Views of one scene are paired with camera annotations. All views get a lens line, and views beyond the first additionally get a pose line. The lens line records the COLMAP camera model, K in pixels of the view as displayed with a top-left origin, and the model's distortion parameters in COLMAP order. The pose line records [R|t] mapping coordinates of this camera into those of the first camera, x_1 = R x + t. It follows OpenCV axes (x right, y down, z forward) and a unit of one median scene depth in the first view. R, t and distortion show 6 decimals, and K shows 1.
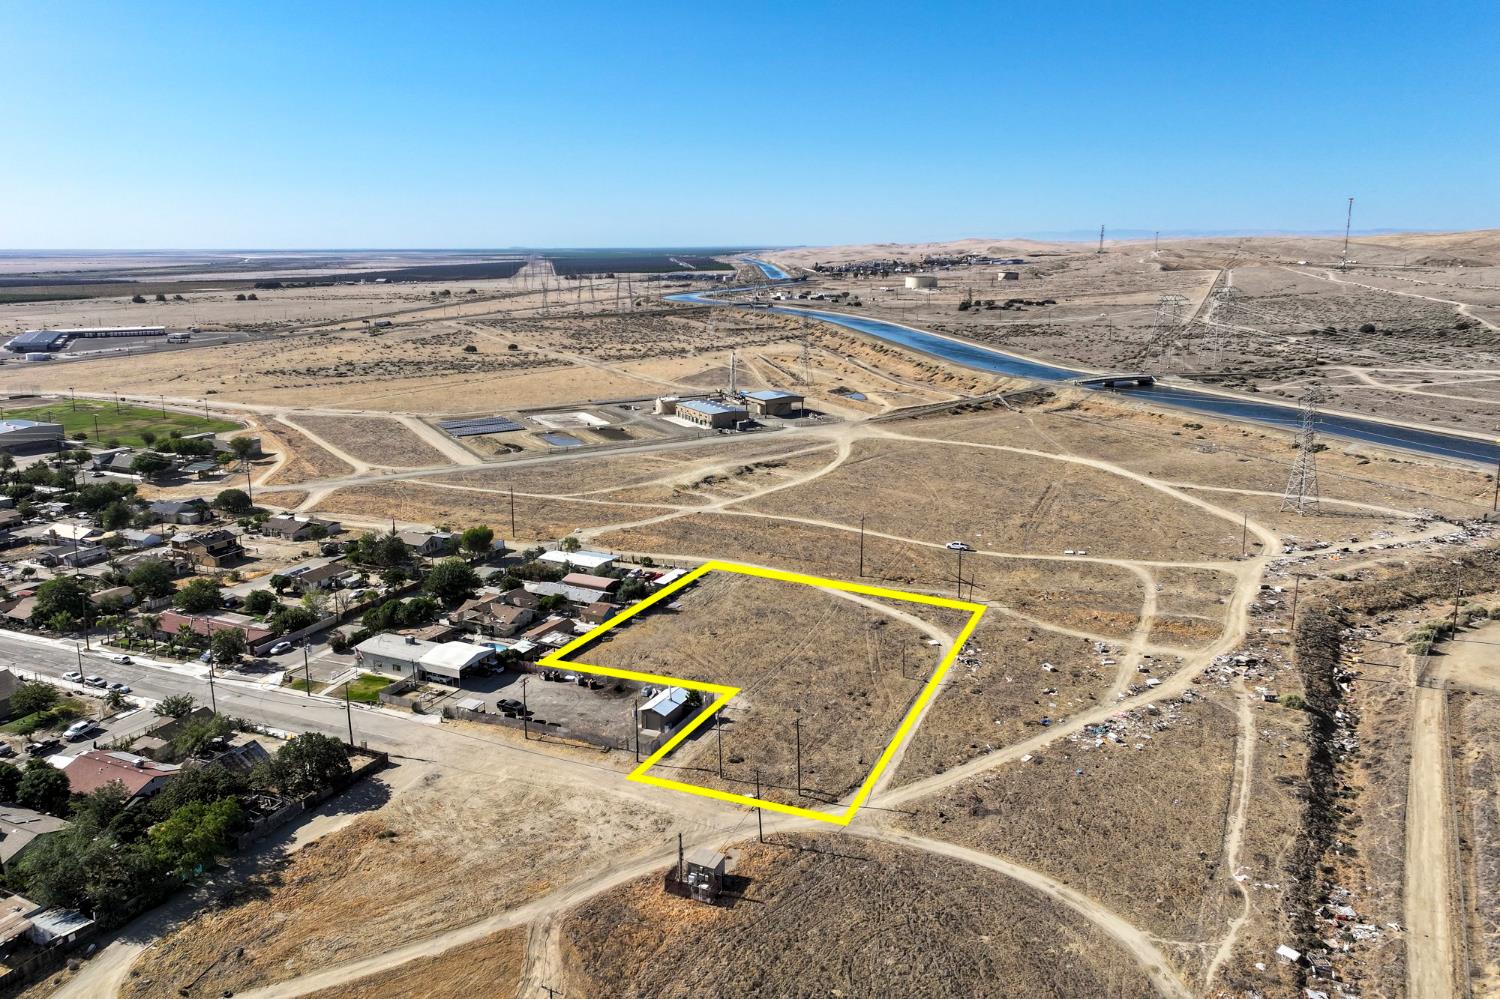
lens RADIAL K [[1081.1, 0, 750.0], [0, 1081.1, 499.5], [0, 0, 1]] dist [0.003474, 0.005381]
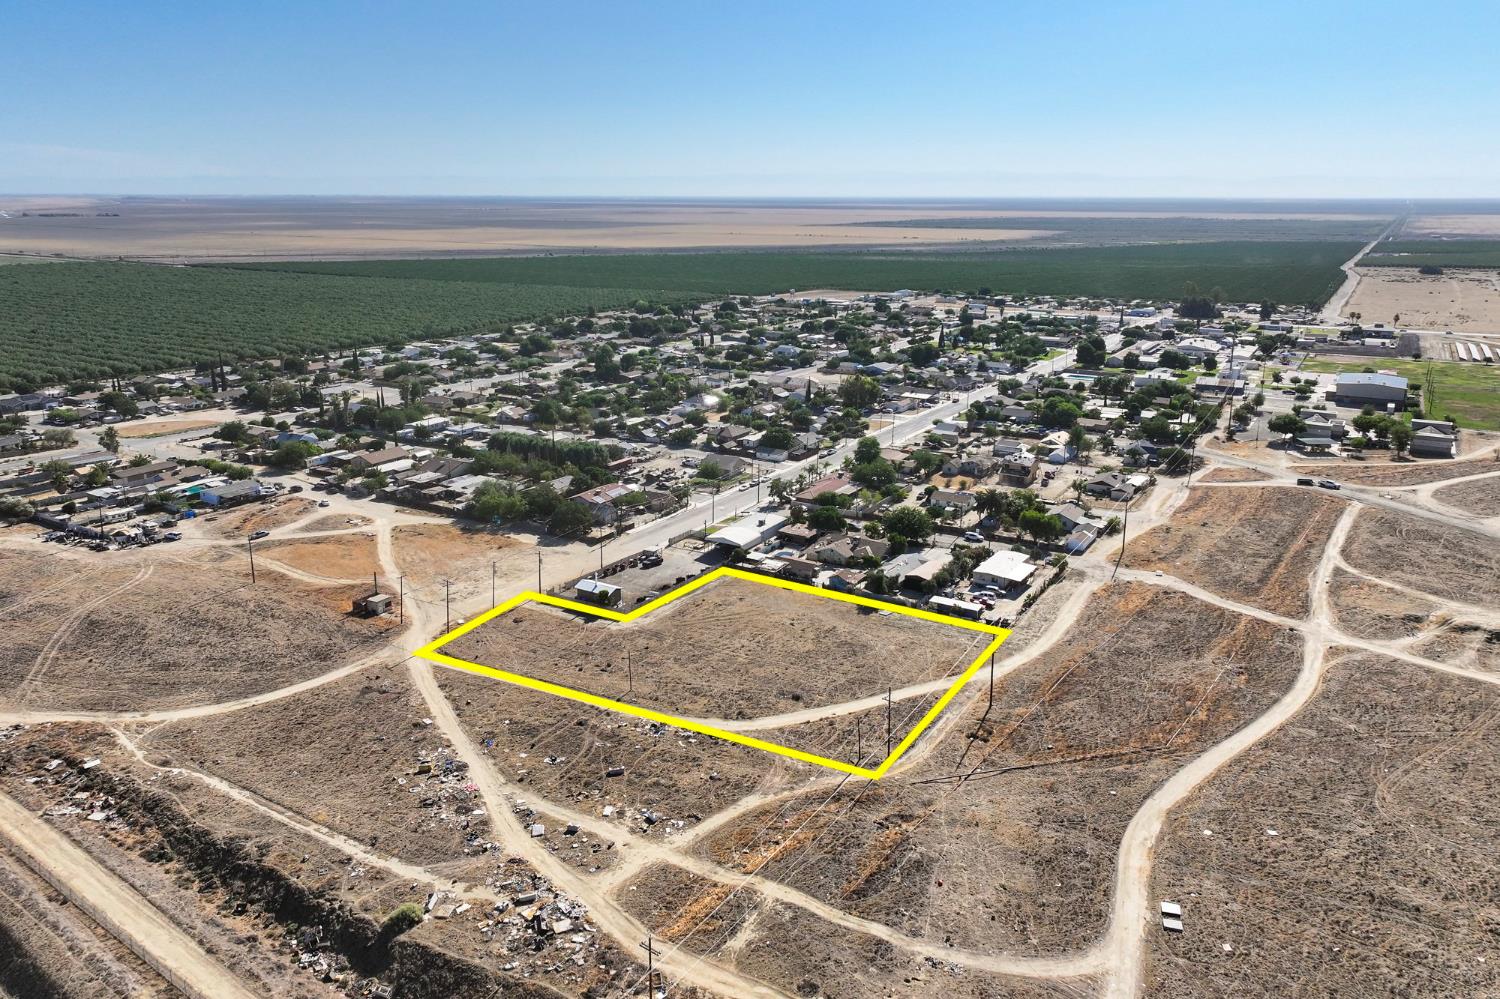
lens RADIAL K [[1055.0, 0, 746.9], [0, 1055.0, 499.3], [0, 0, 1]] dist [0.005960, 0.003295]
pose [[-0.105807, 0.284534, -0.952809, 1.018485], [-0.231541, 0.924800, 0.301882, -0.314648], [0.967054, 0.252555, -0.031969, 1.123073]]
